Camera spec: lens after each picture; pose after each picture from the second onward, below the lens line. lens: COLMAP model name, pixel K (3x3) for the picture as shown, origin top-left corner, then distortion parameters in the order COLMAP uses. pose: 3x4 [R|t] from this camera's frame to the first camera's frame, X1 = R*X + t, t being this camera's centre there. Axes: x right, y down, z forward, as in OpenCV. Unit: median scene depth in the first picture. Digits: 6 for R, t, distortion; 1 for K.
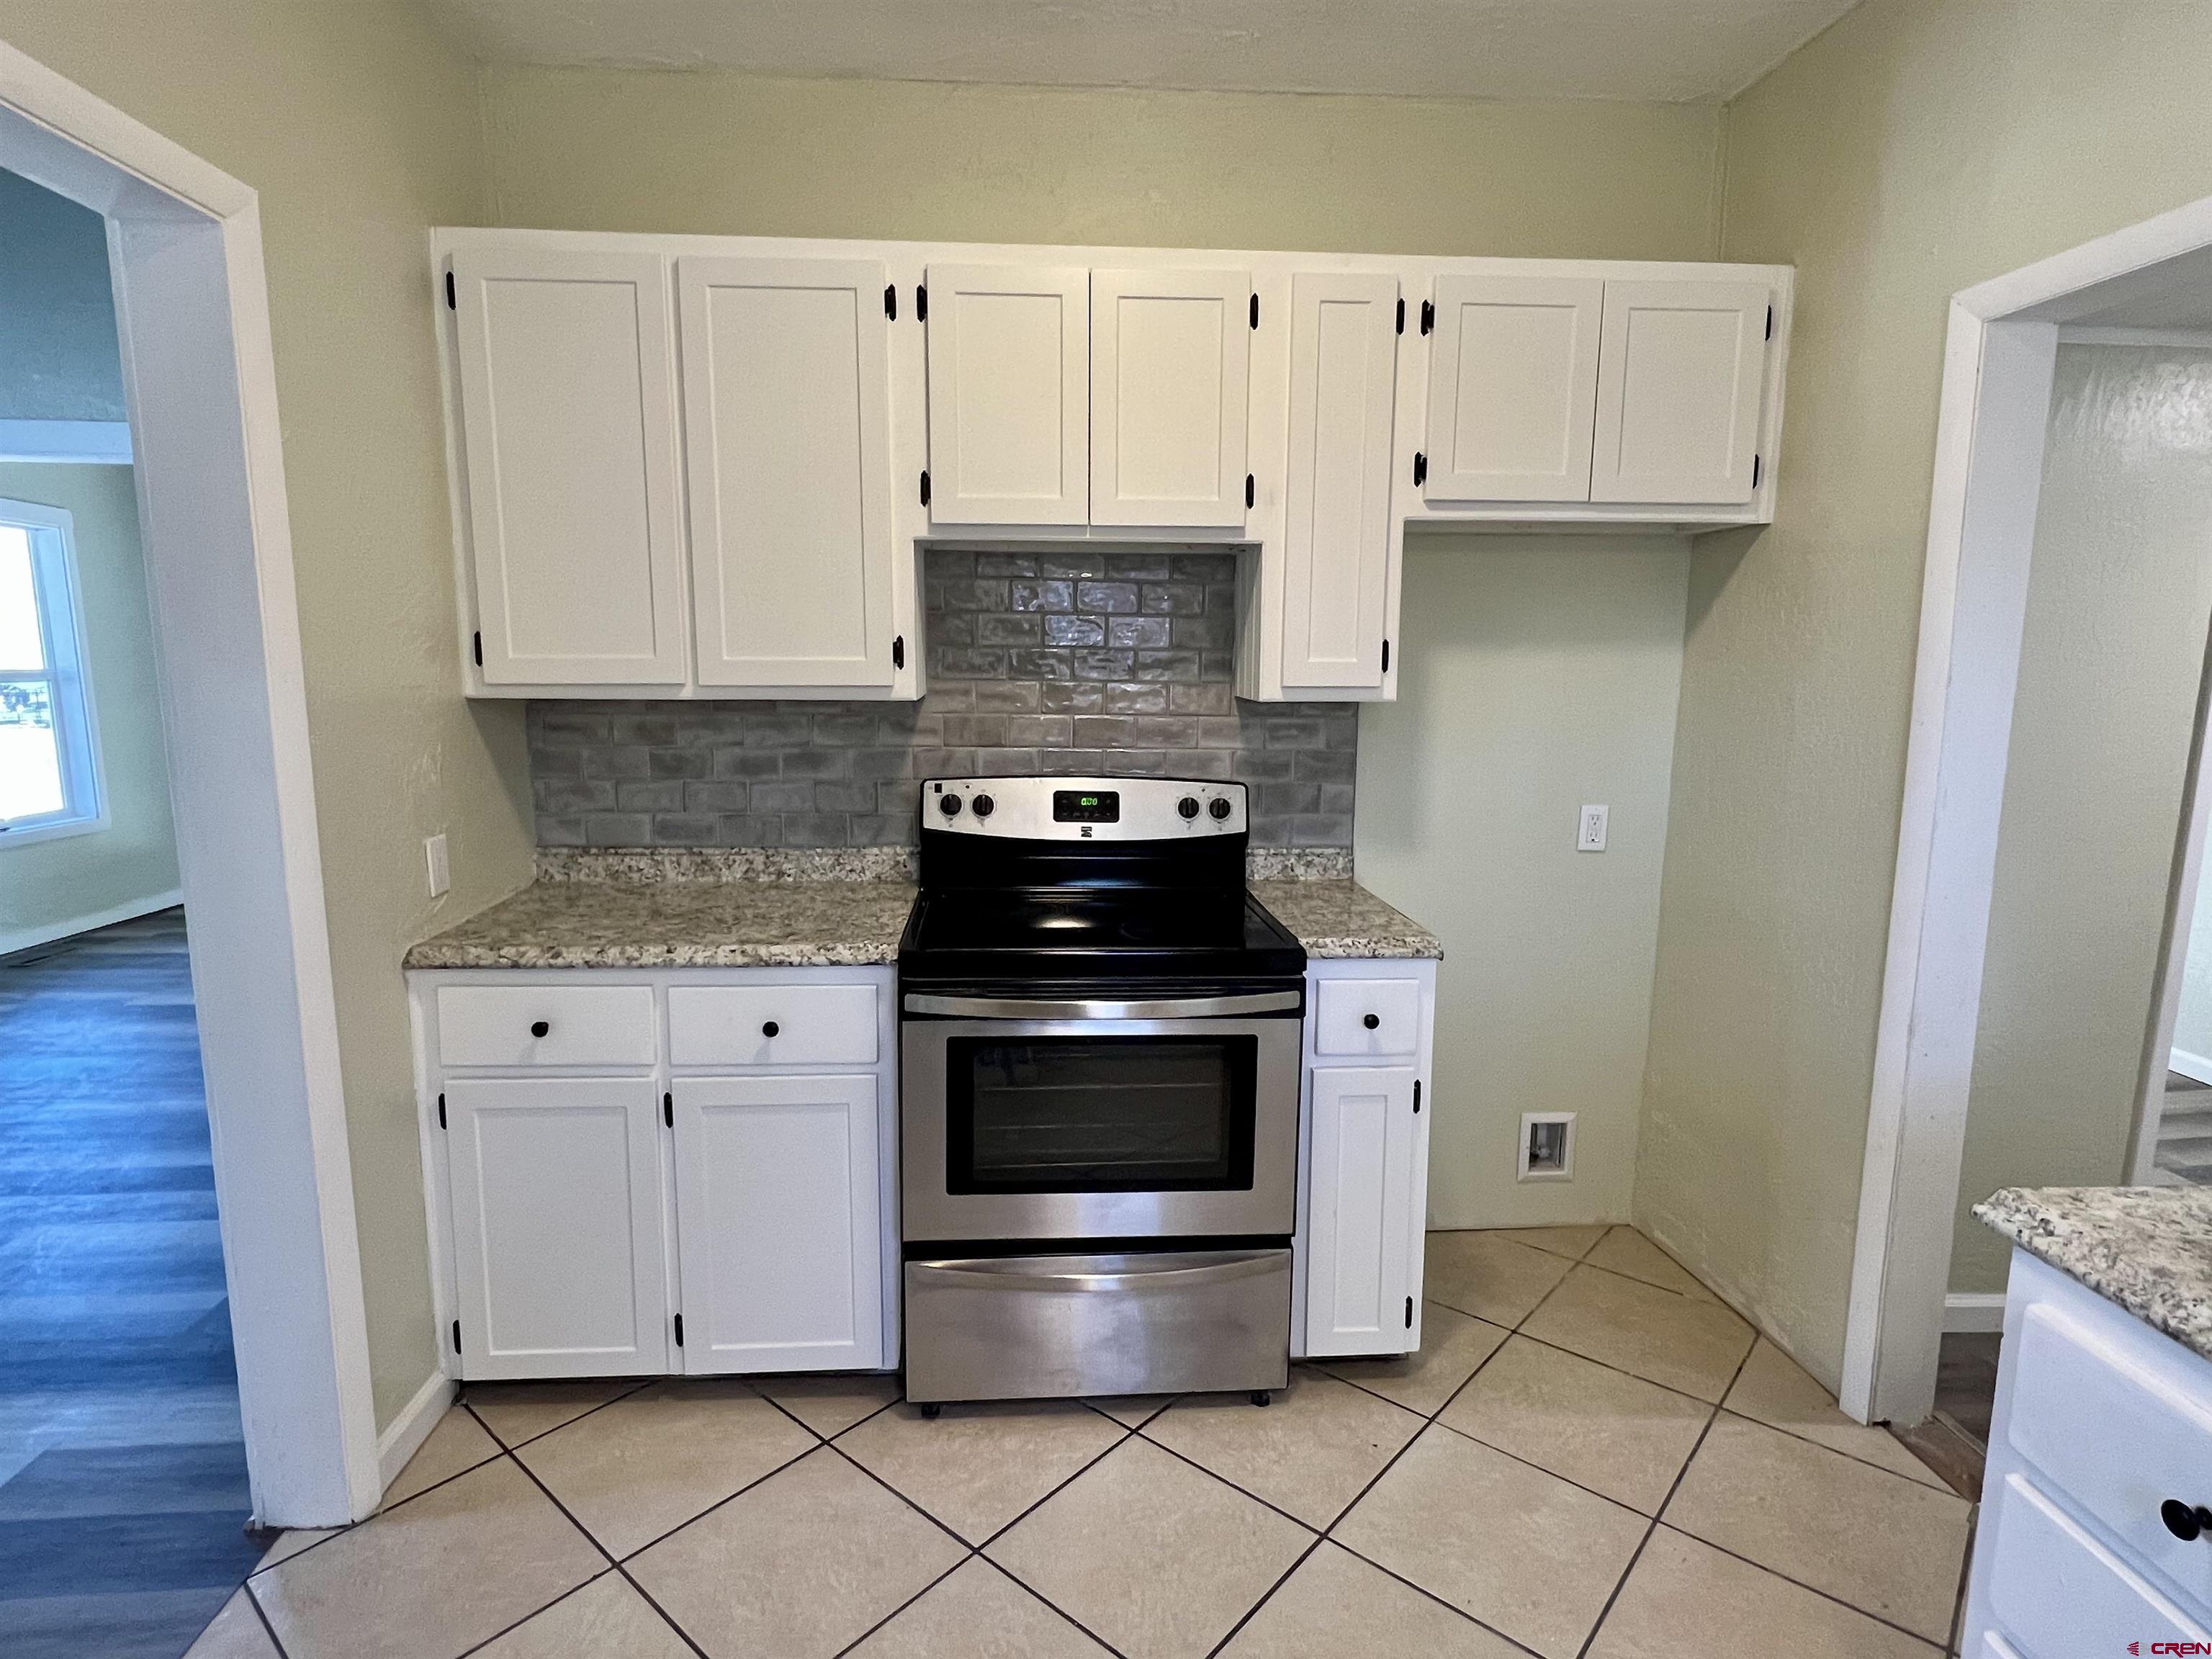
lens RADIAL K [[1180.1, 0, 1106.7], [0, 1180.1, 834.1], [0, 0, 1]] dist [-0.000920, -0.001397]
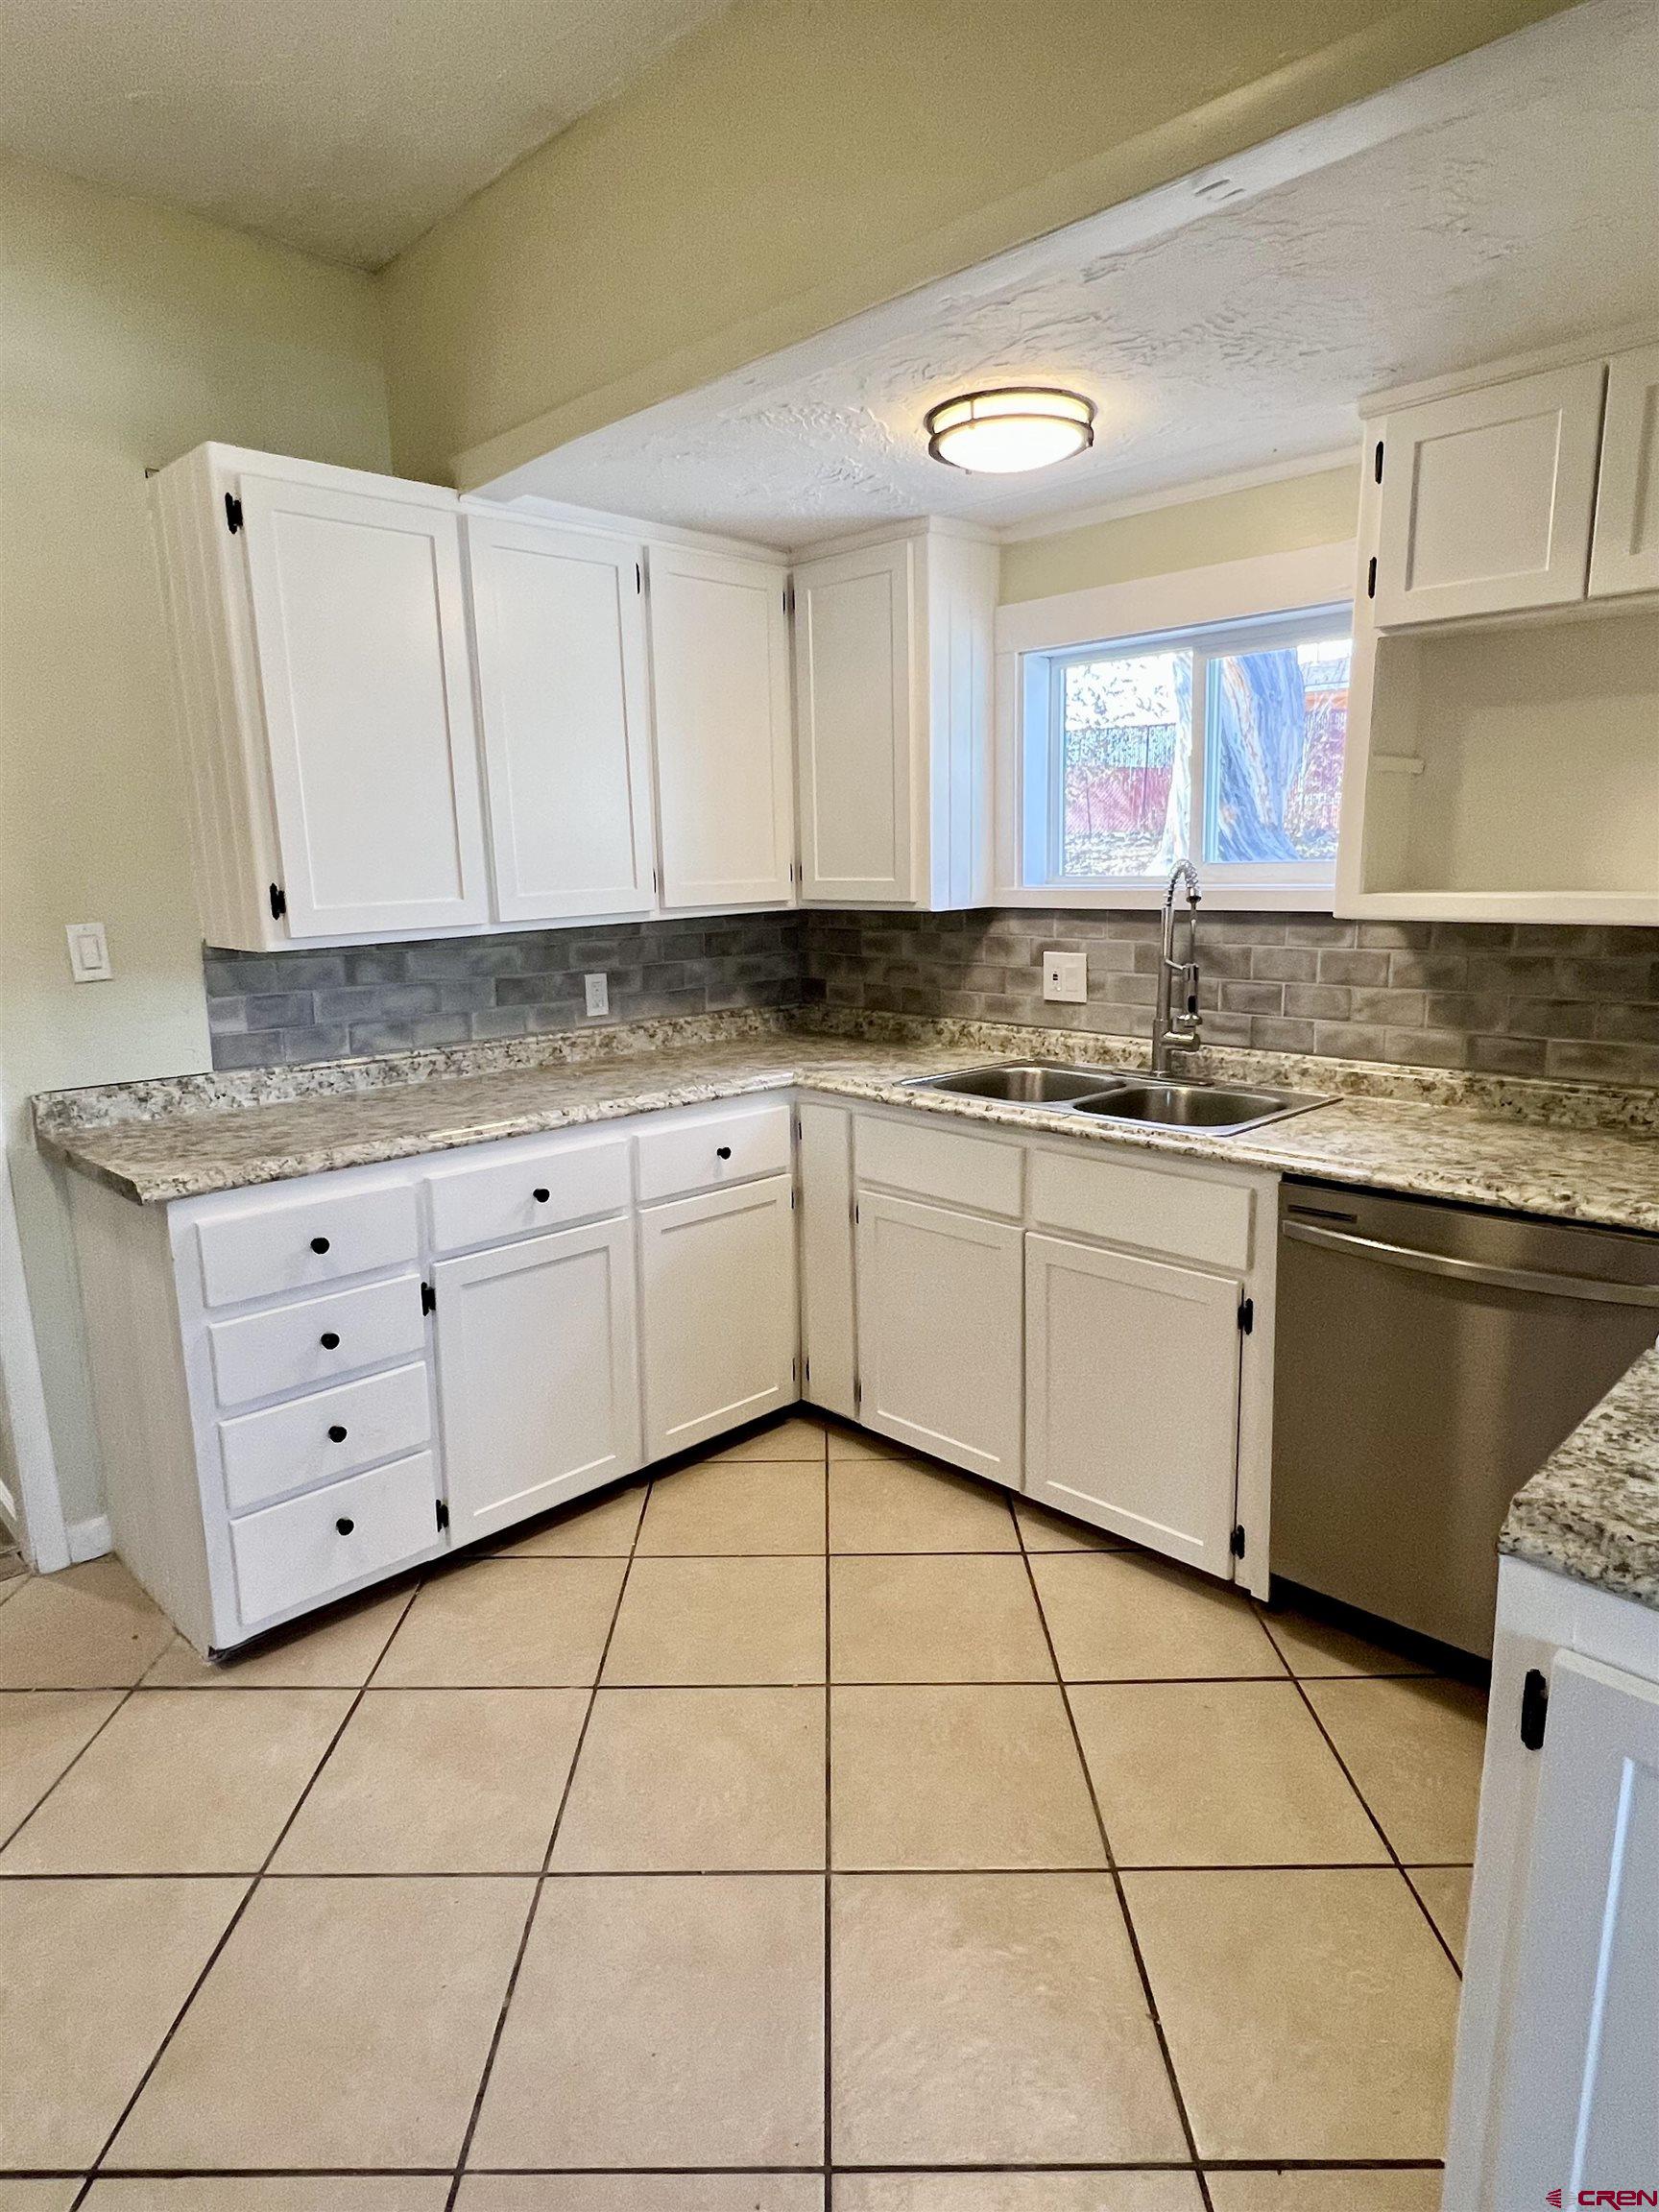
lens RADIAL K [[1238.9, 0, 817.1], [0, 1238.9, 1092.1], [0, 0, 1]] dist [-0.000528, -0.003920]
pose [[0.754418, -0.138279, 0.641664, -0.867436], [0.125086, 0.989931, 0.066266, 0.022394], [-0.644366, 0.030271, 0.764118, -0.034433]]
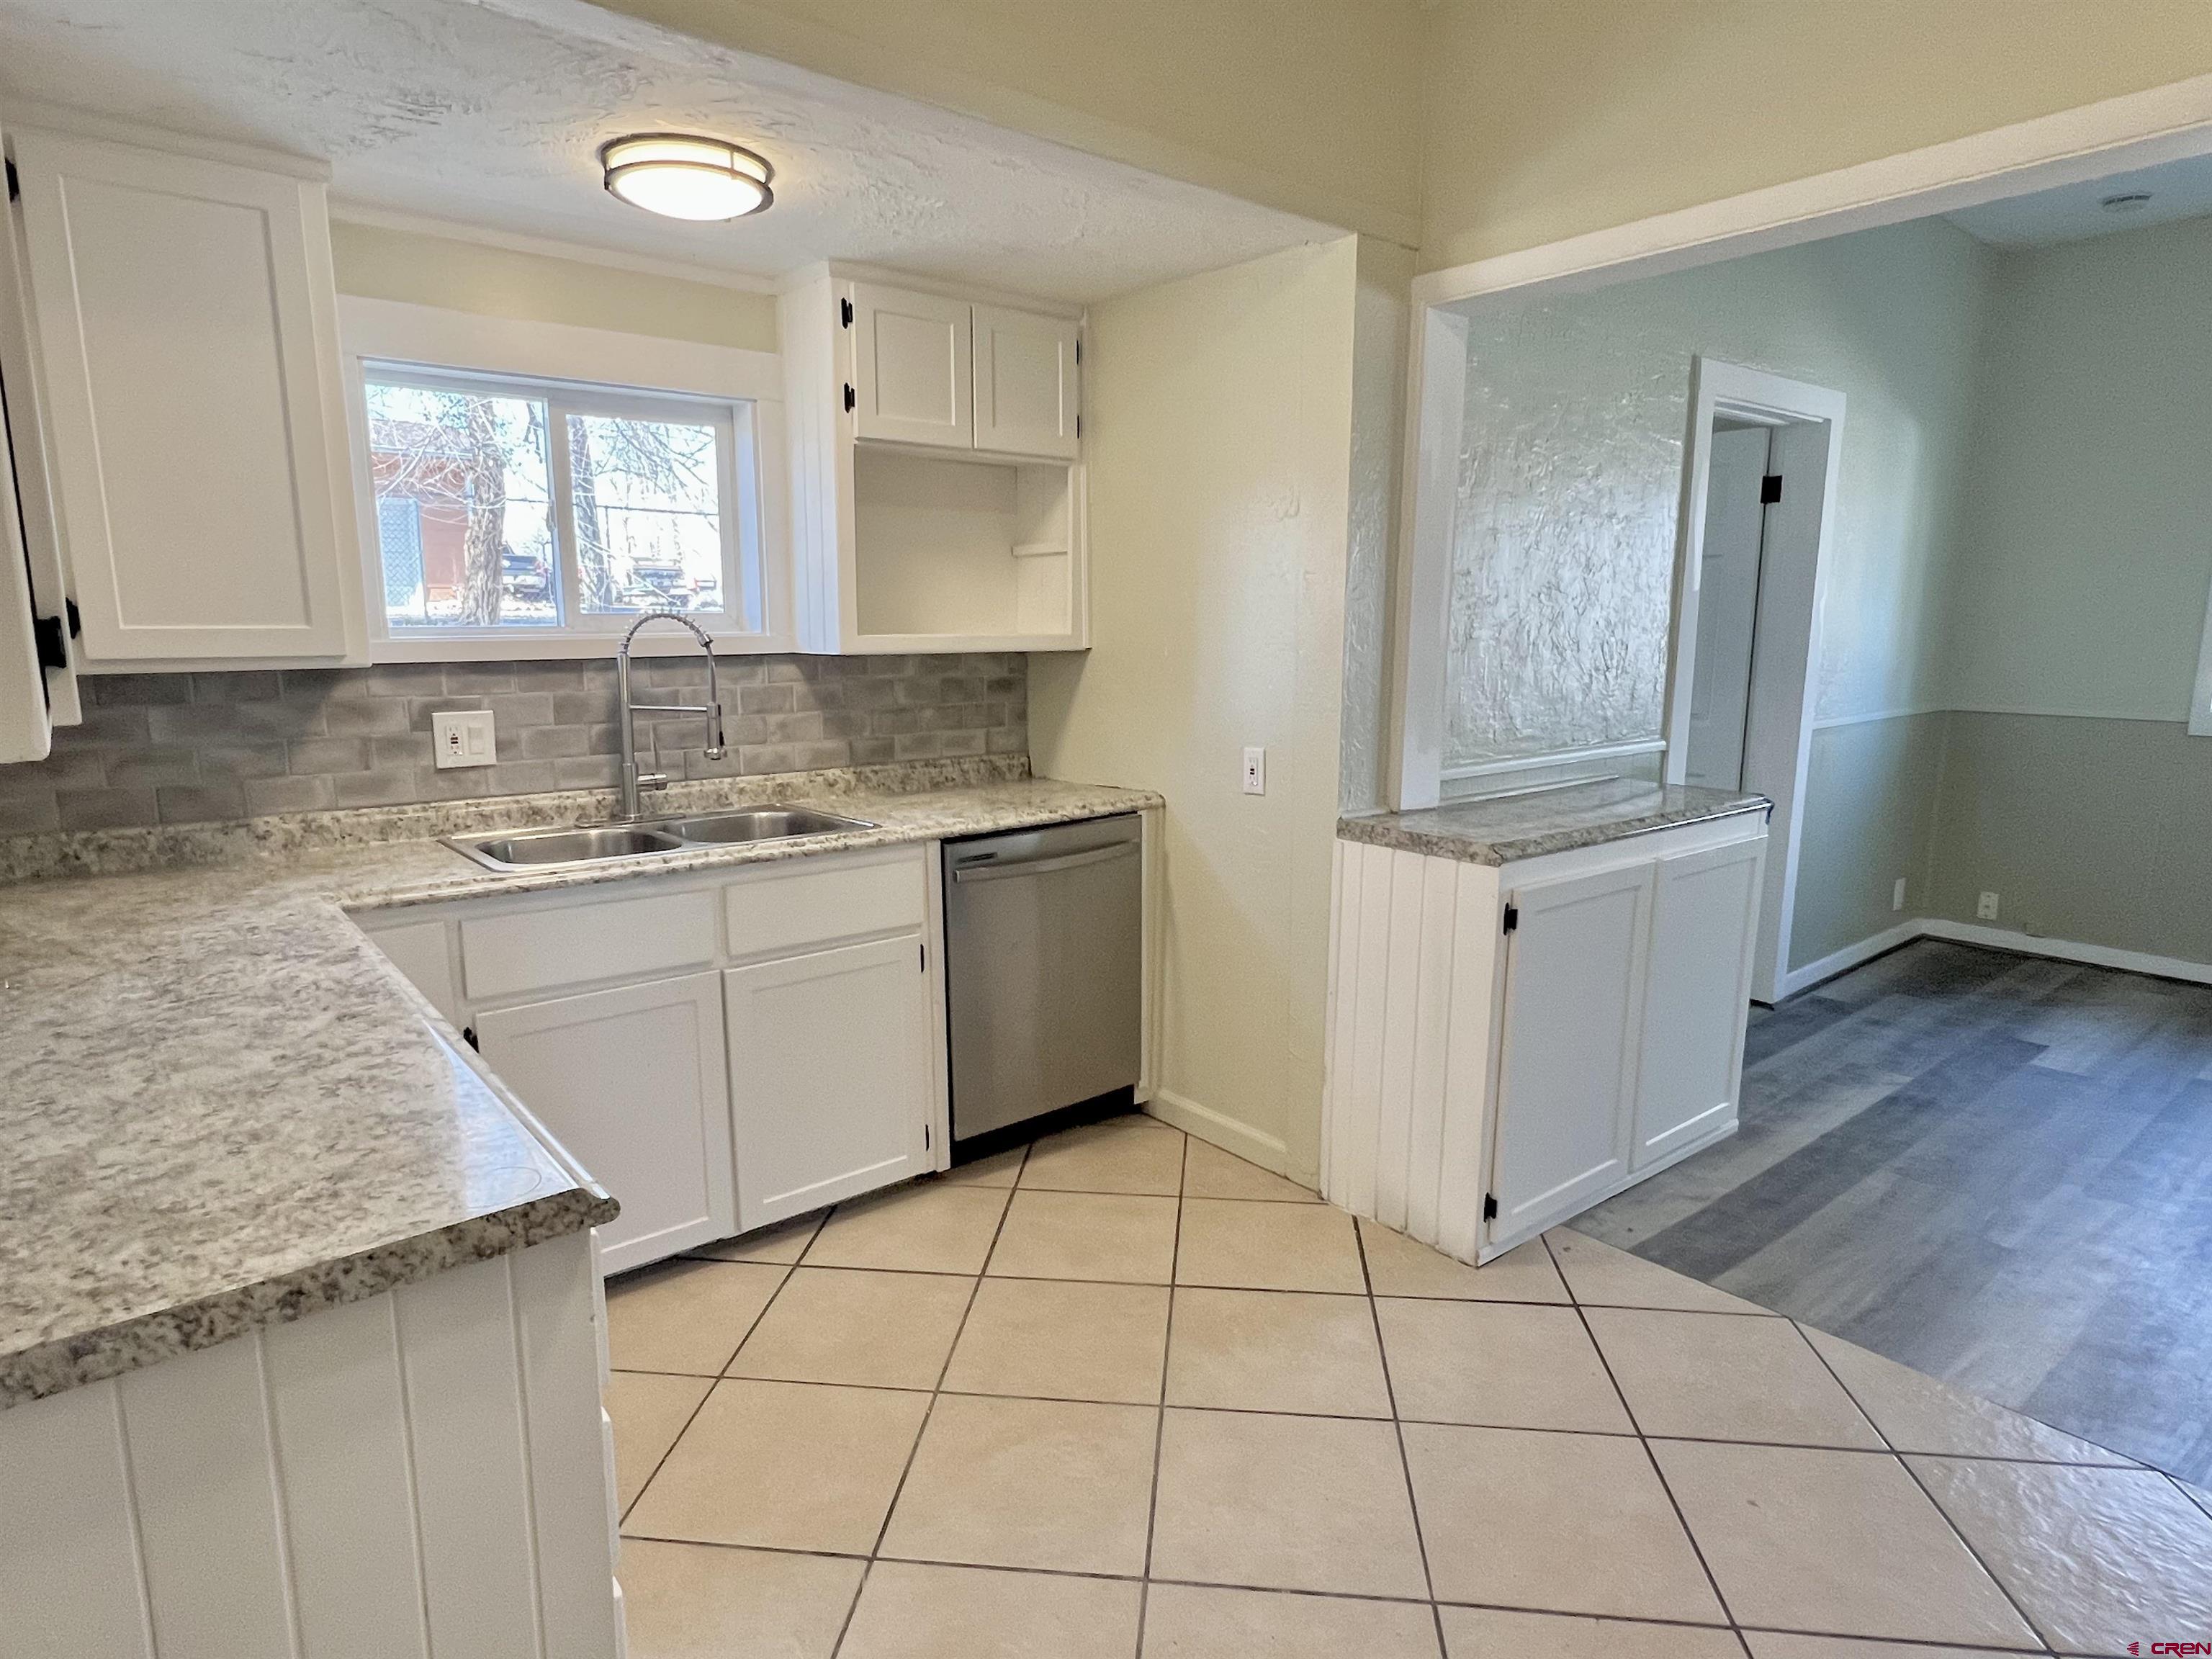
lens RADIAL K [[1238.9, 0, 1105.9], [0, 1238.9, 836.7], [0, 0, 1]] dist [-0.000528, -0.003920]
pose [[-0.582417, -0.140811, 0.800602, -1.106426], [0.131796, 0.955494, 0.263932, -0.118864], [-0.802135, 0.259234, -0.537937, 0.962659]]
